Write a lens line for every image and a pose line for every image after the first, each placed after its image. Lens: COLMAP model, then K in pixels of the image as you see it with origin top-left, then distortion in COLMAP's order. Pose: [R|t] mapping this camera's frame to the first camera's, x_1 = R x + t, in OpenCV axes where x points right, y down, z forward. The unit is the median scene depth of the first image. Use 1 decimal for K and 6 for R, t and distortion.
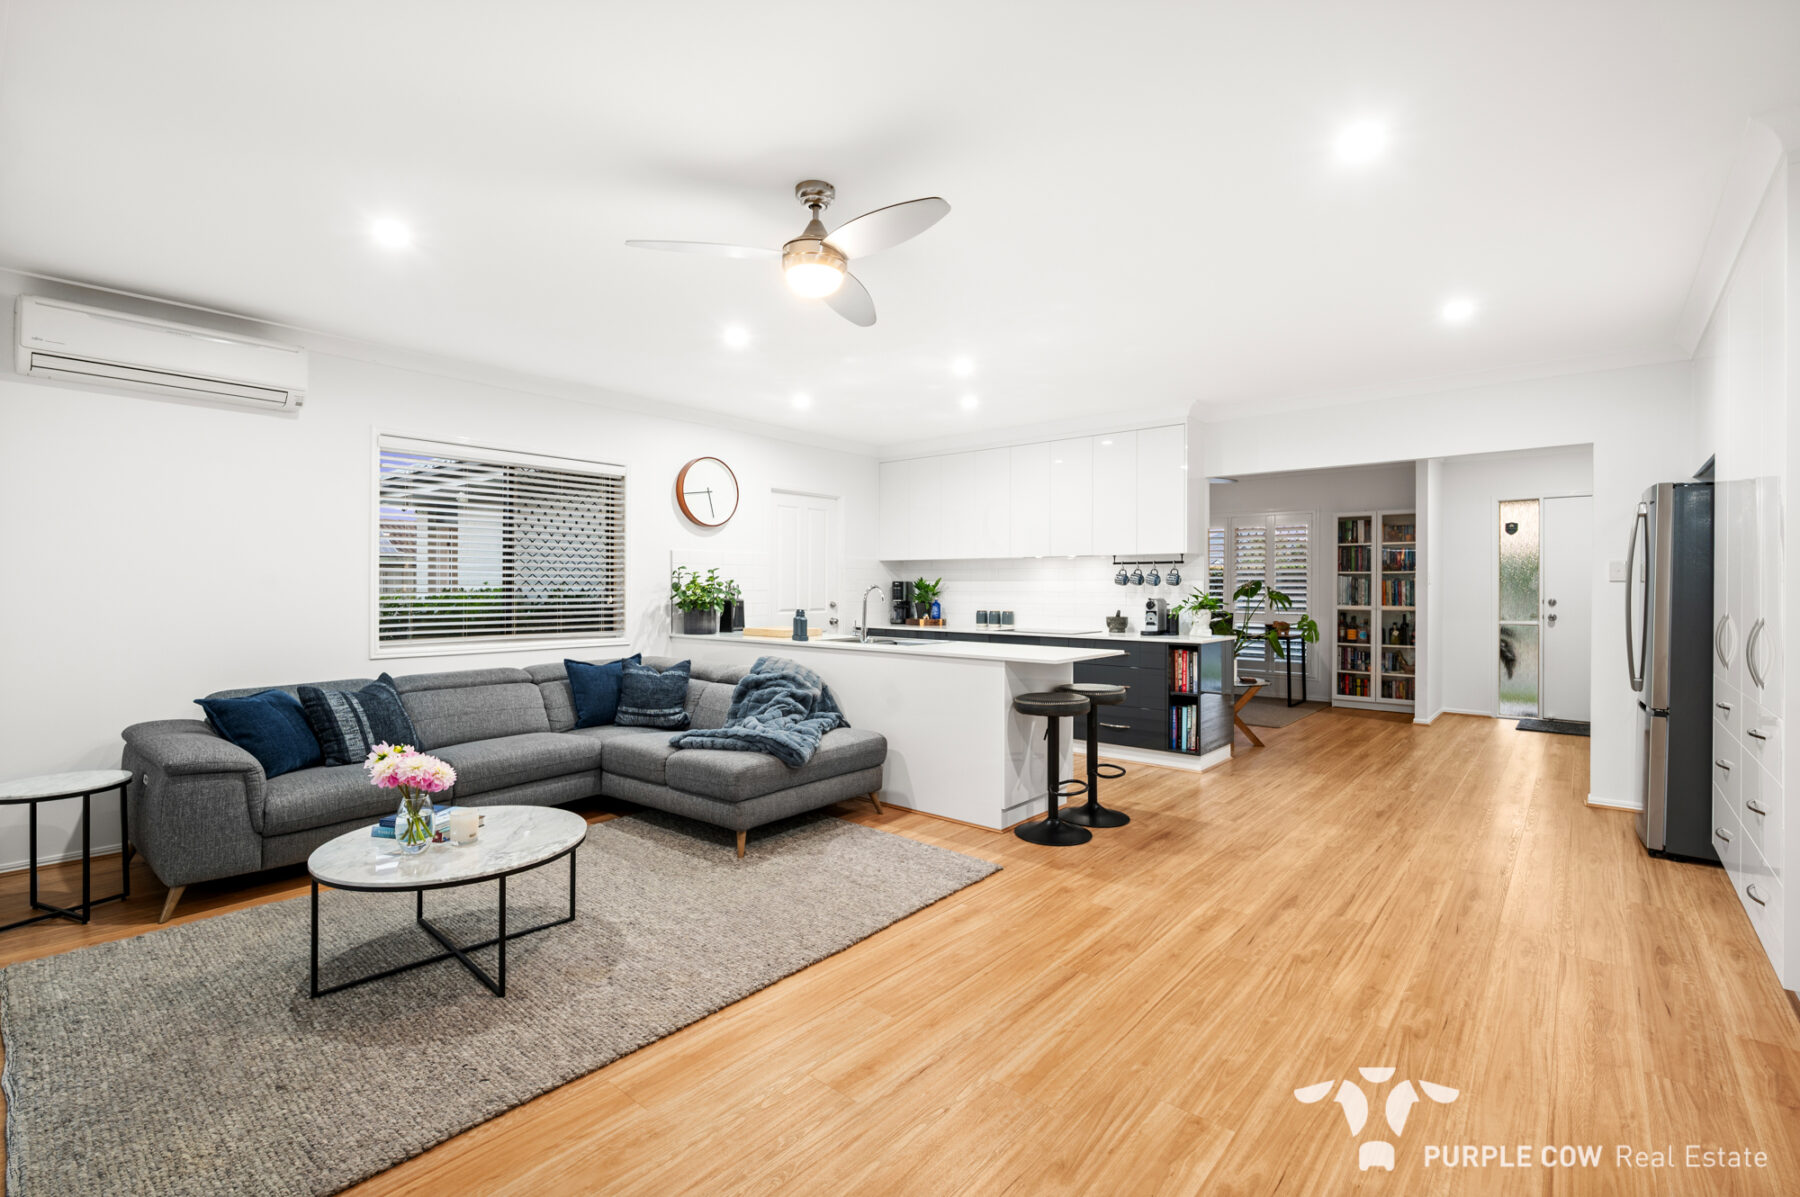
lens RADIAL K [[814.7, 0, 904.8], [0, 814.7, 591.4], [0, 0, 1]] dist [-0.001195, -0.000306]
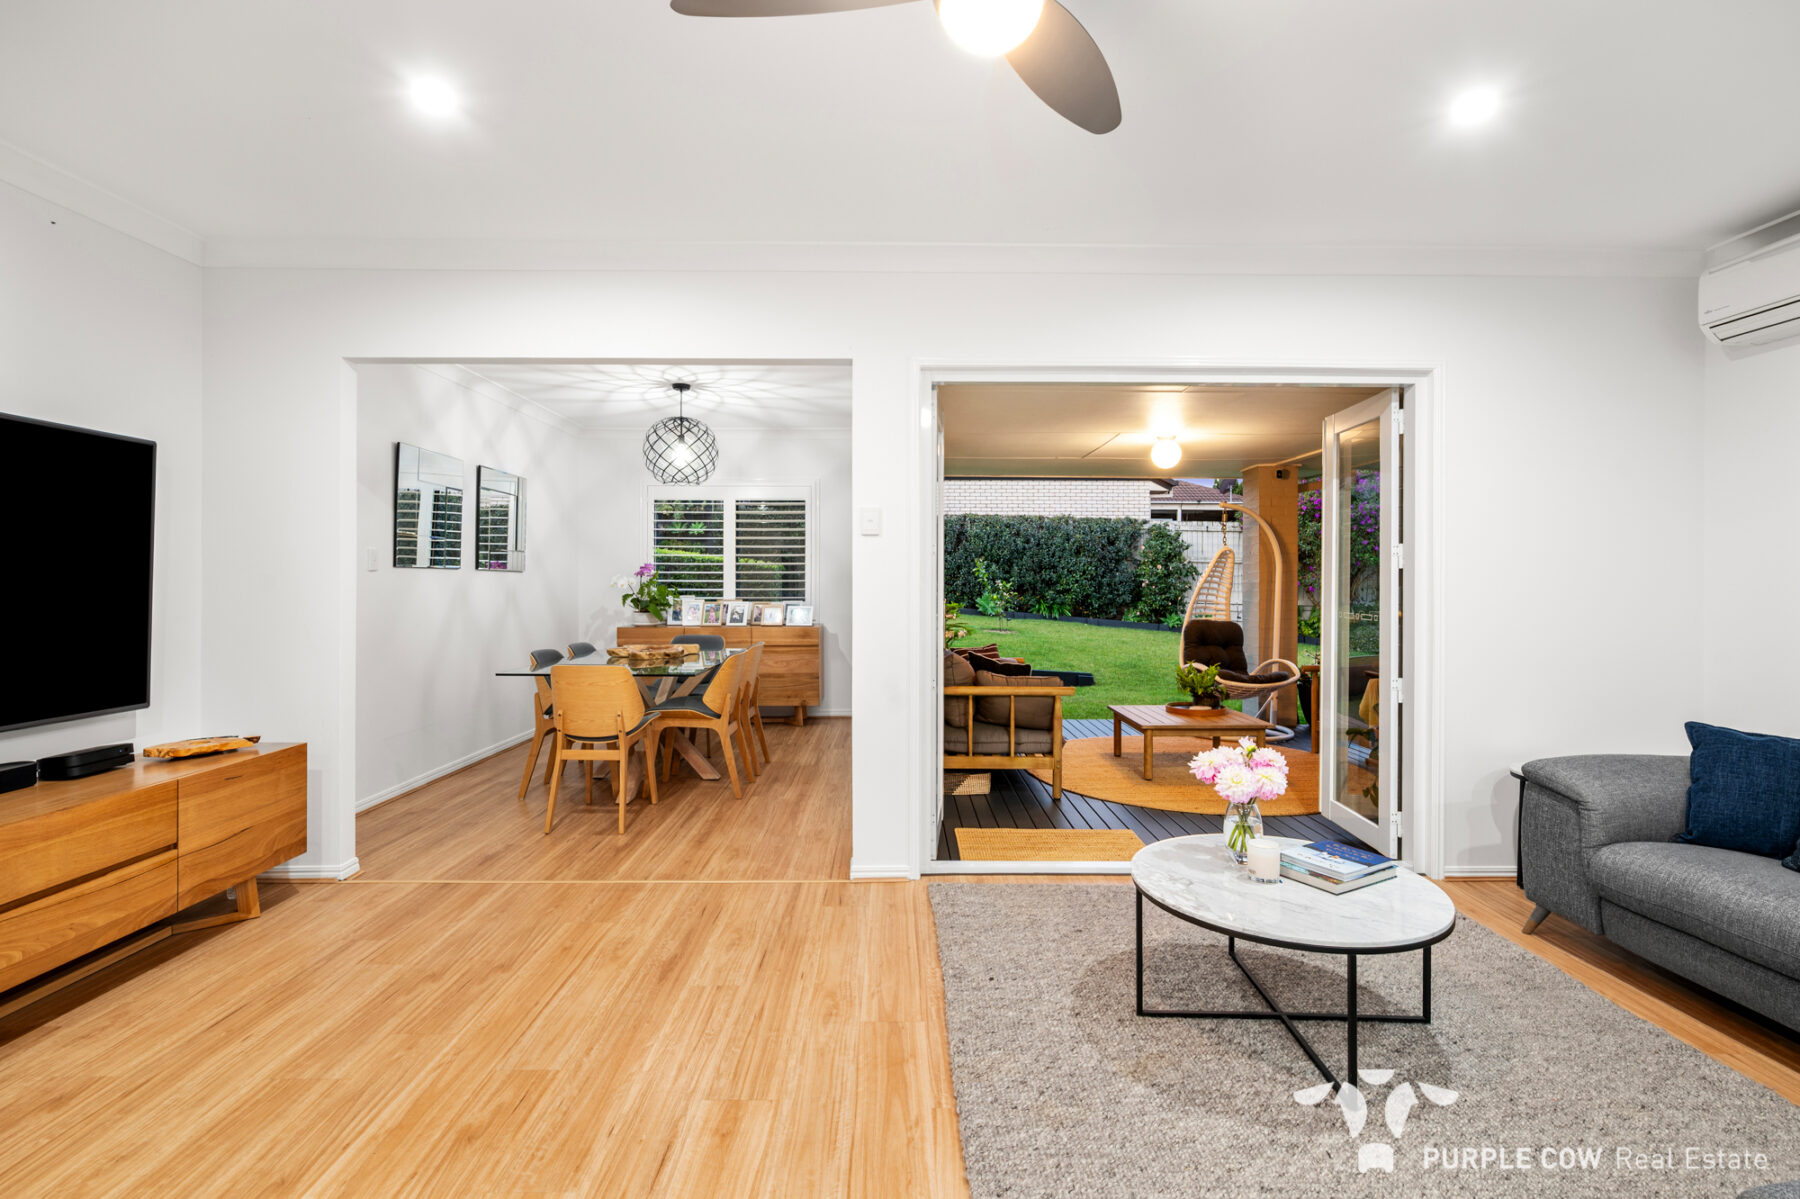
lens RADIAL K [[814.7, 0, 901.3], [0, 814.7, 582.0], [0, 0, 1]] dist [-0.001195, -0.000306]
pose [[-0.761816, -0.003463, -0.647785, 0.181387], [-0.006570, 0.999976, 0.002382, -0.000330], [0.647760, 0.006071, -0.761820, 0.866474]]
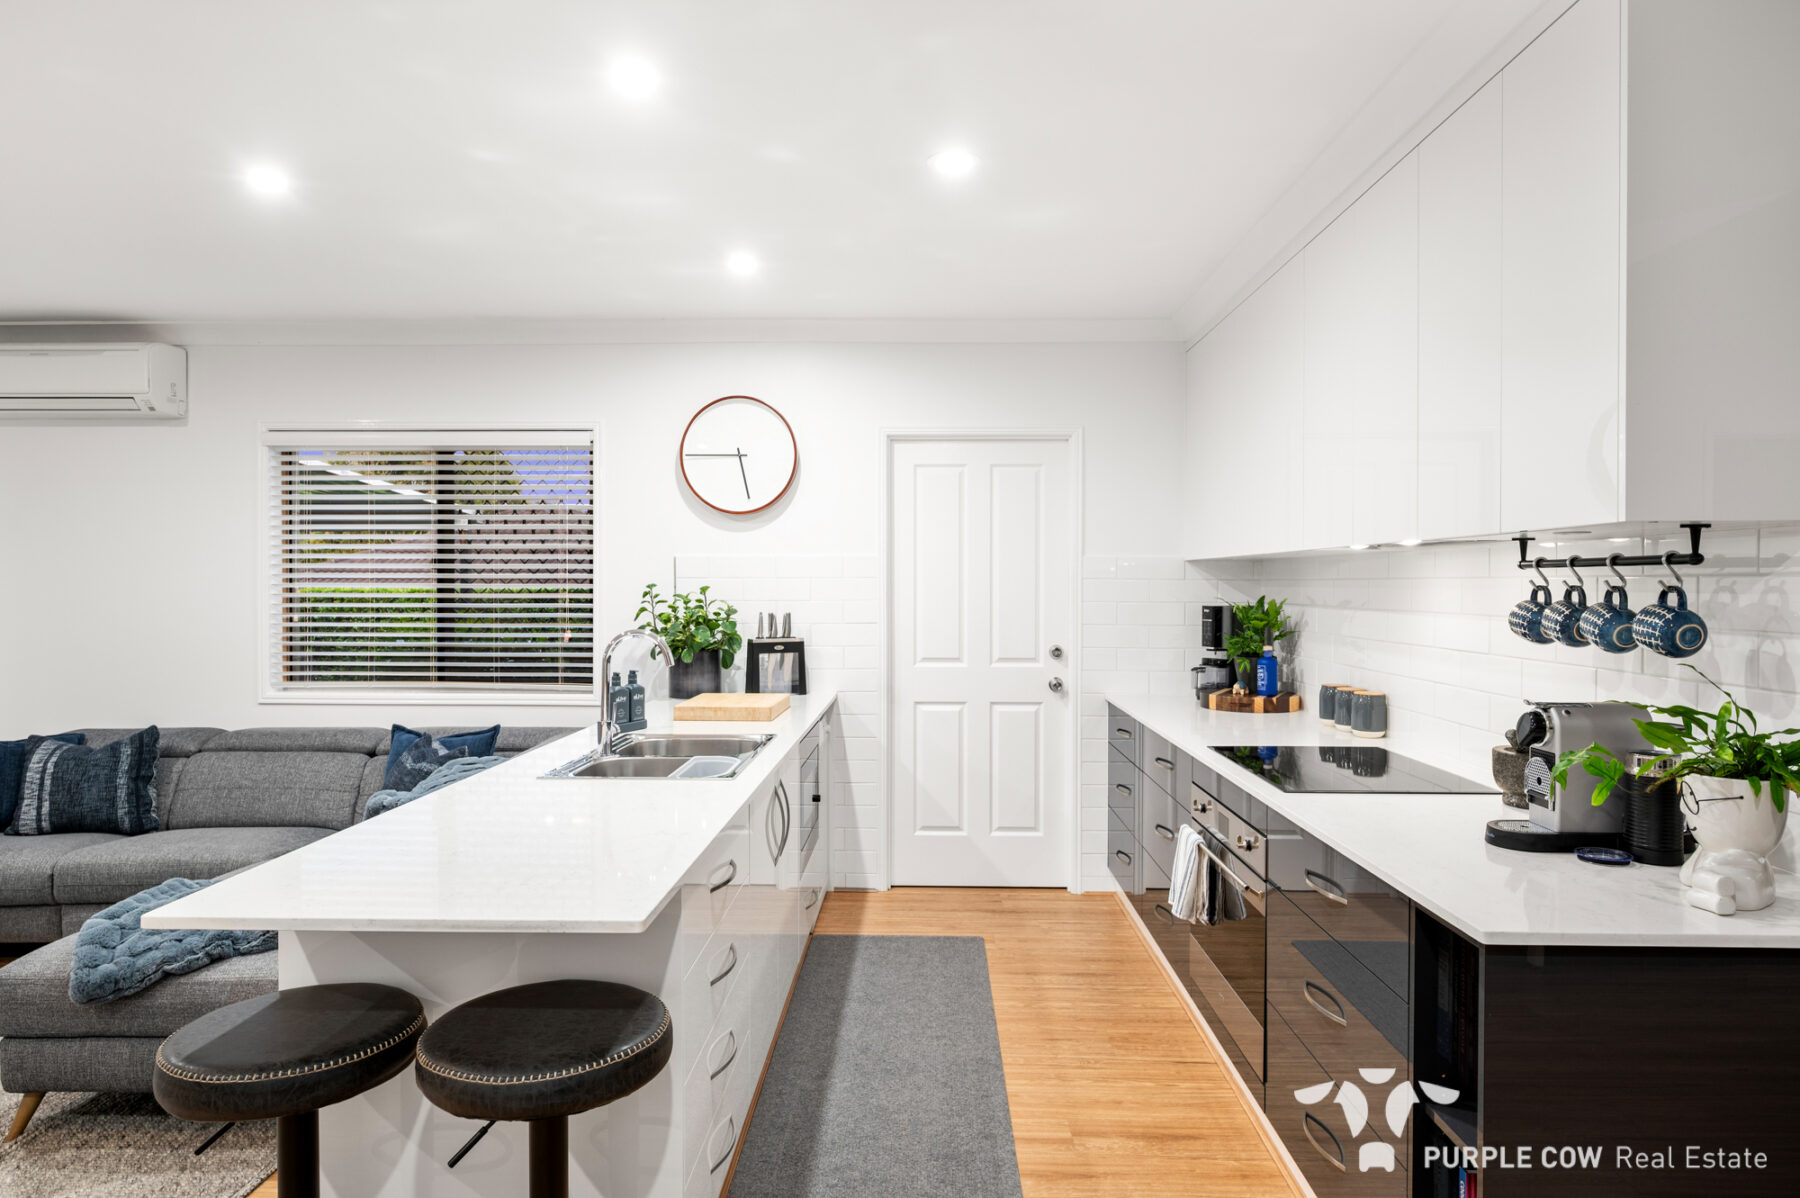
lens RADIAL K [[1049.4, 0, 903.3], [0, 1049.4, 597.2], [0, 0, 1]] dist [-0.001028, -0.000415]
pose [[0.620778, 0.006125, -0.783963, 0.608506], [-0.002699, 0.999980, 0.005675, -0.034115], [0.783982, -0.001407, 0.620782, 0.883814]]
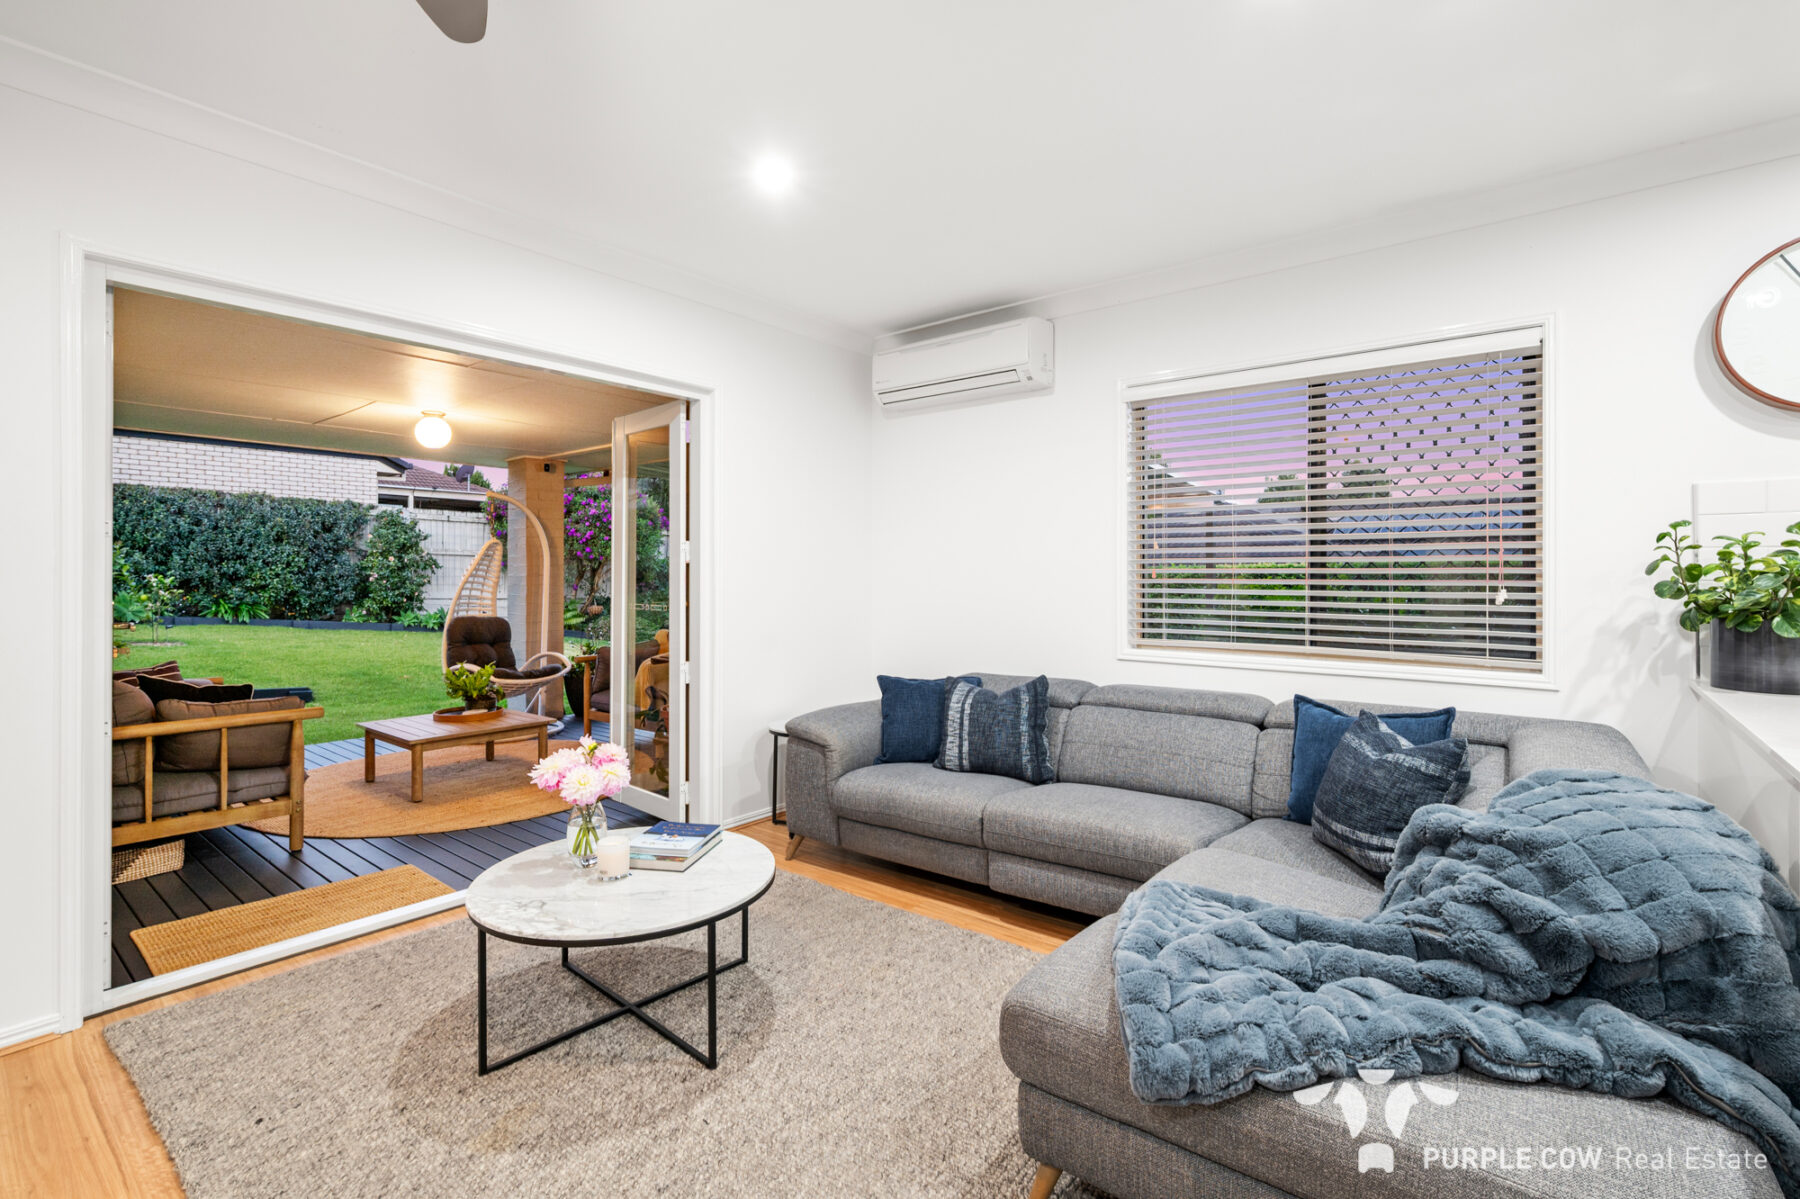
lens RADIAL K [[814.7, 0, 897.3], [0, 814.7, 574.0], [0, 0, 1]] dist [-0.001195, -0.000306]
pose [[0.013216, -0.005090, -0.999900, 0.182225], [-0.004400, 0.999977, -0.005149, 0.001052], [0.999903, 0.004468, 0.013194, 0.791353]]
